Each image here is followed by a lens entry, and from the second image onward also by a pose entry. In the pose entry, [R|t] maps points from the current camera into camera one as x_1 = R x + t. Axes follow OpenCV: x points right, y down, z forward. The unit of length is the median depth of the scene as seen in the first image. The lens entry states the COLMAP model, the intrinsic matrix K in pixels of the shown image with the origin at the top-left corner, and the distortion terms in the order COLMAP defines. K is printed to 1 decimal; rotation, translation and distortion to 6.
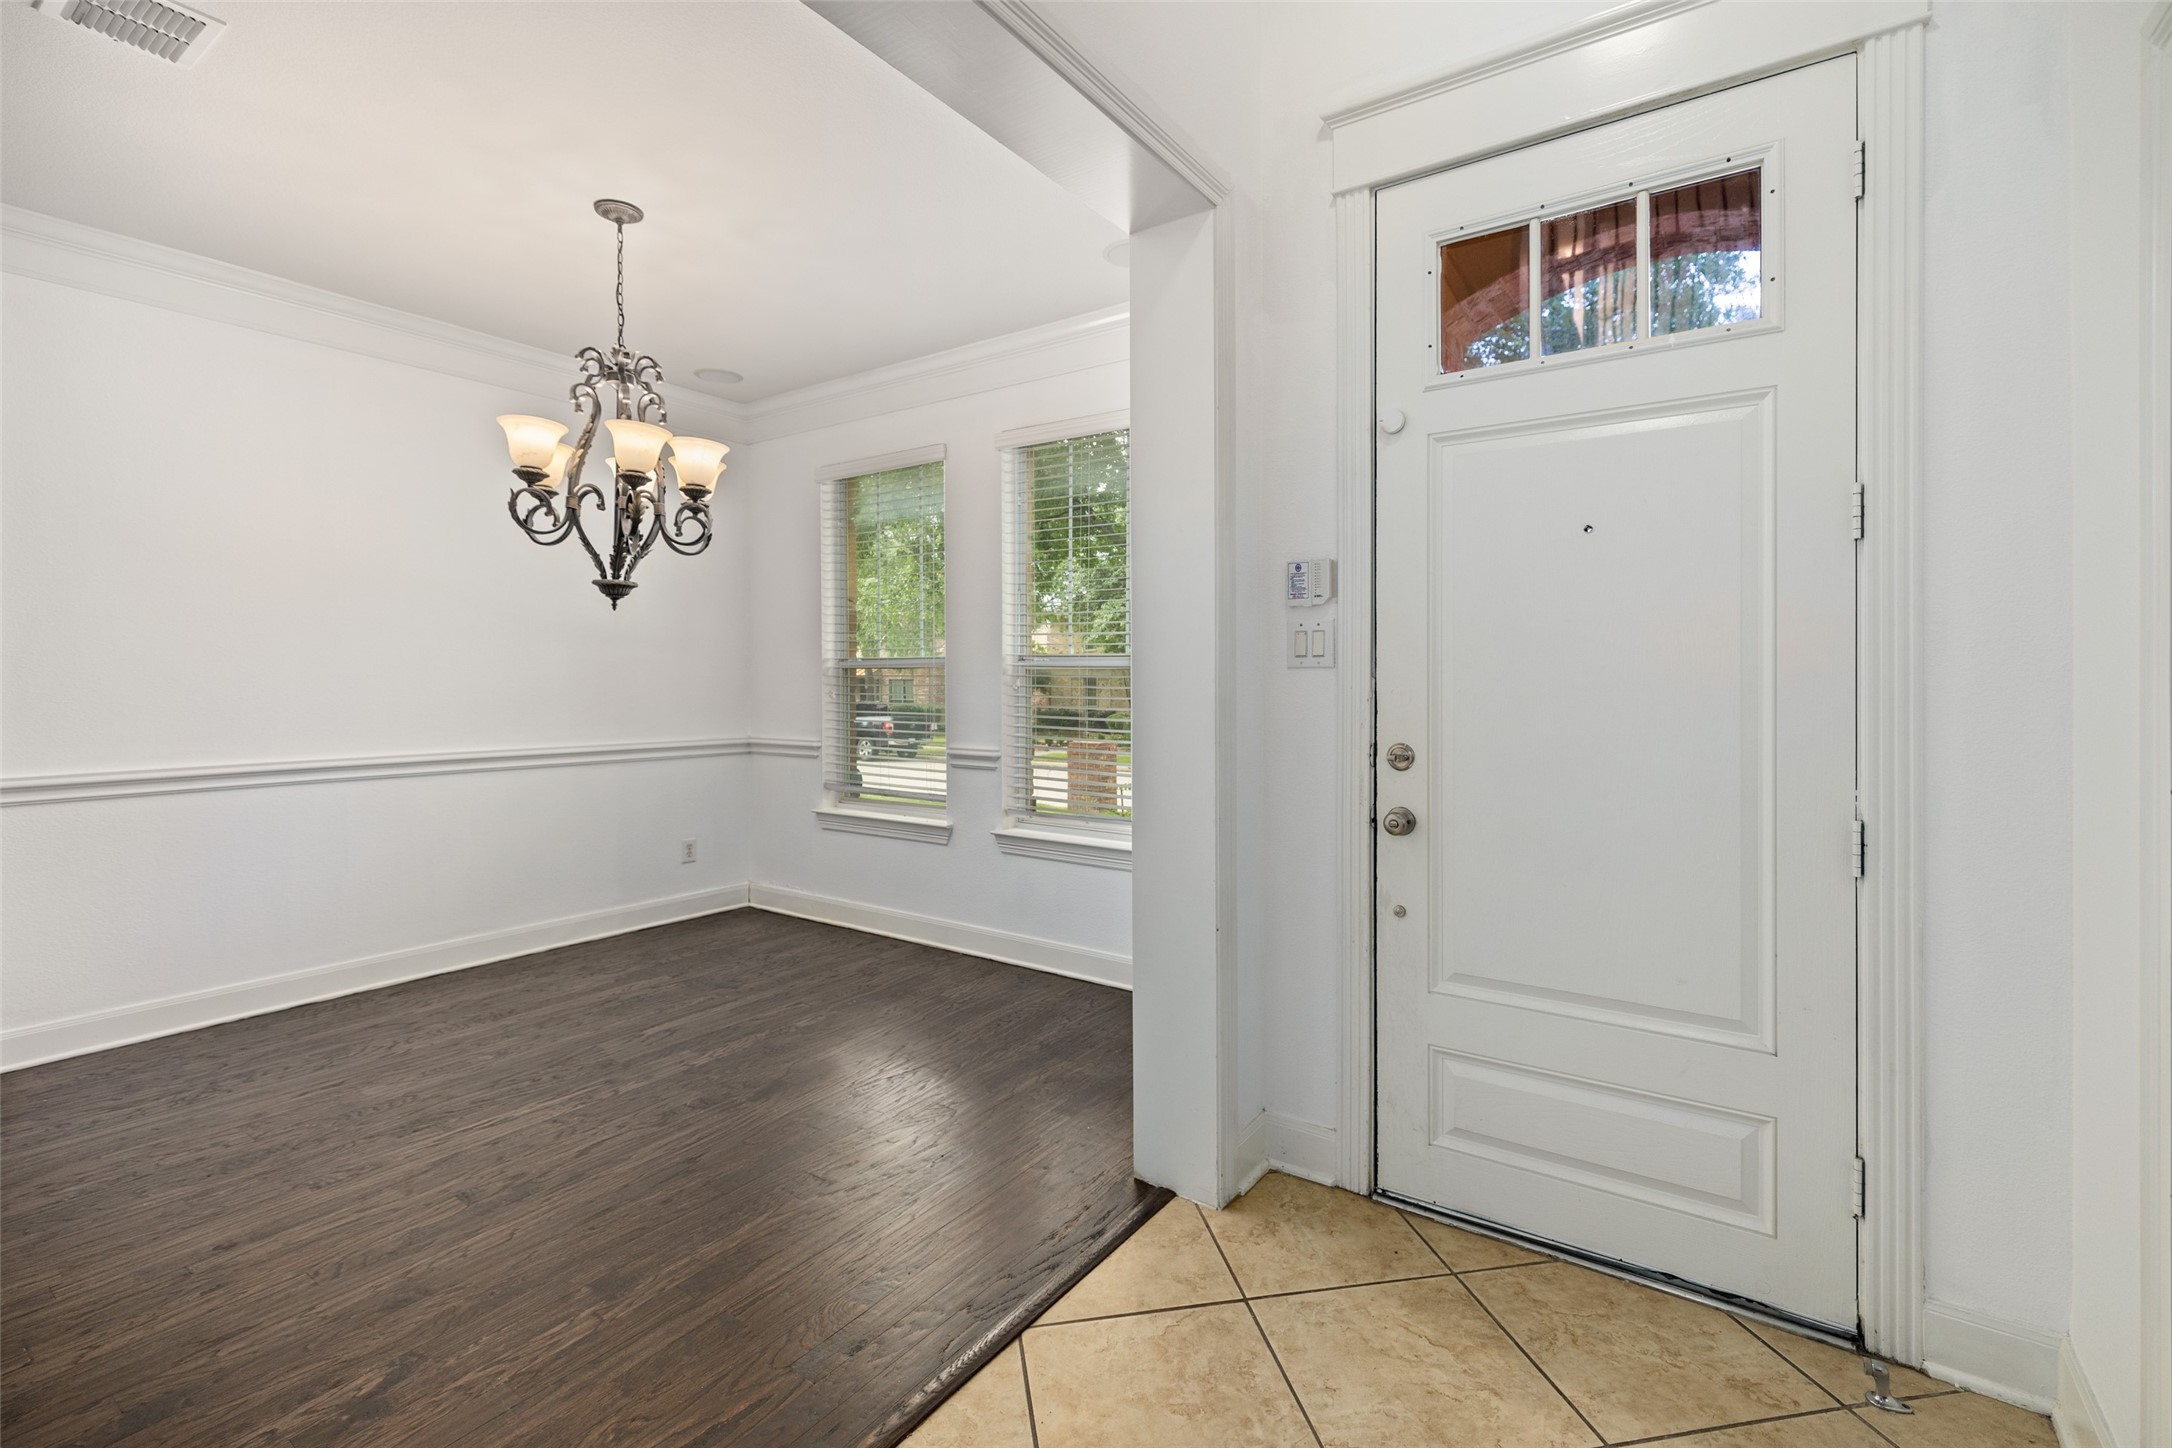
lens RADIAL K [[915.7, 0, 1100.6], [0, 915.7, 679.7], [0, 0, 1]] dist [-0.007400, 0.000045]
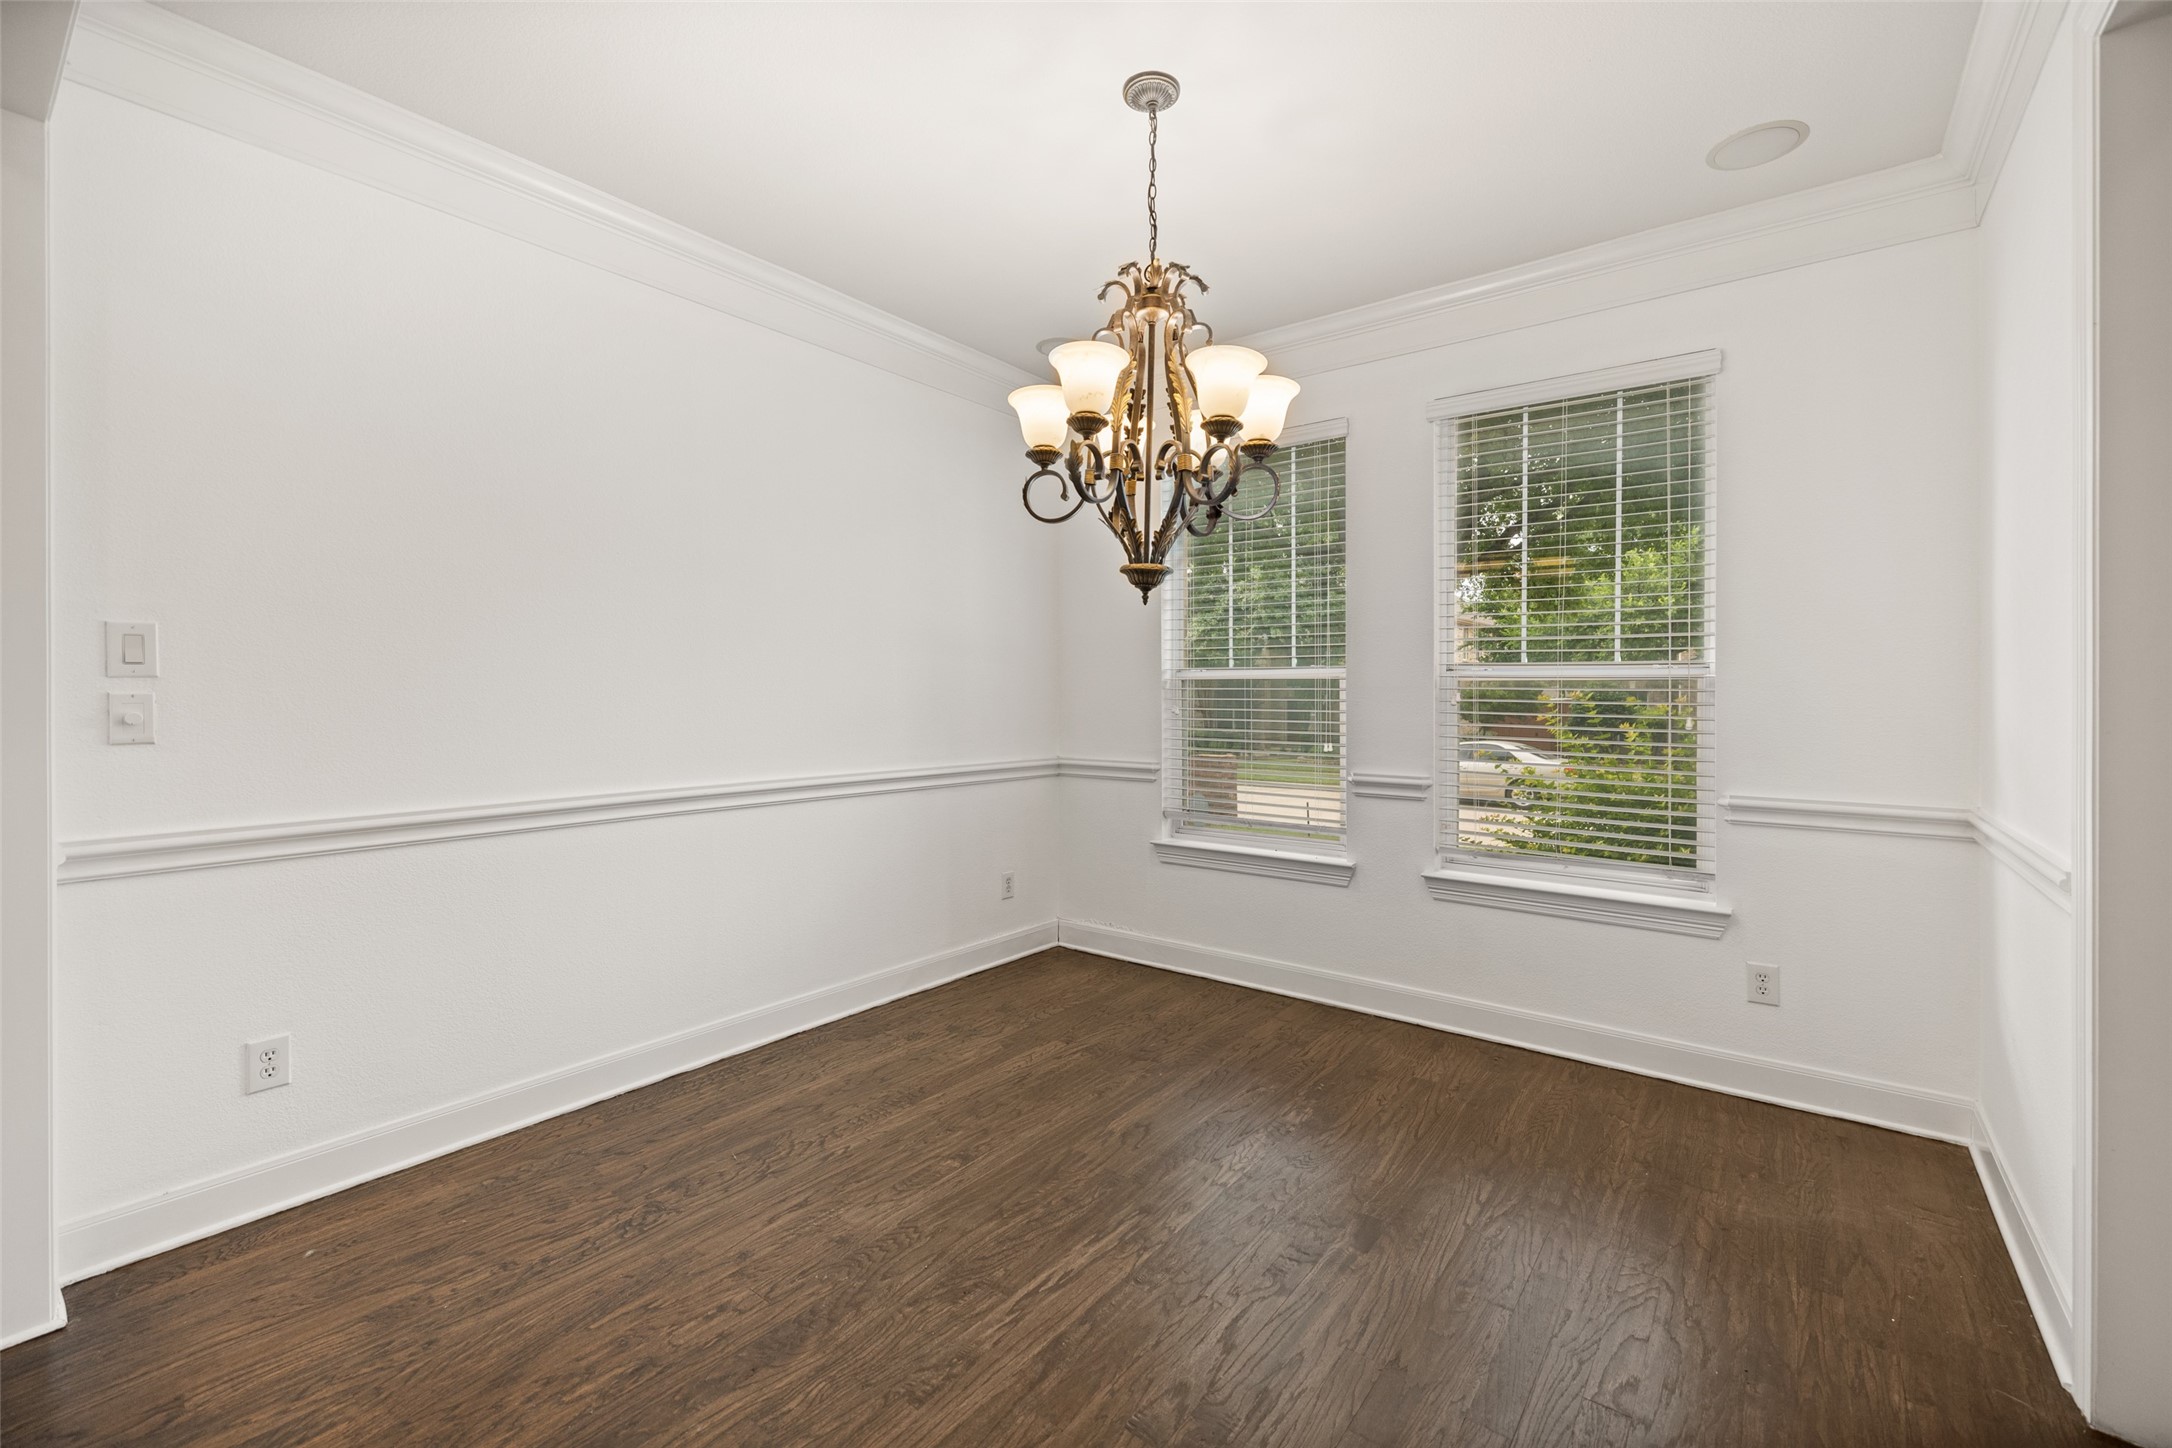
lens RADIAL K [[915.7, 0, 1149.8], [0, 915.7, 691.7], [0, 0, 1]] dist [-0.007400, 0.000045]
pose [[0.998064, -0.000835, -0.062198, -0.406174], [0.000828, 1.000000, -0.000147, -0.001630], [0.062198, 0.000096, 0.998064, 0.186786]]
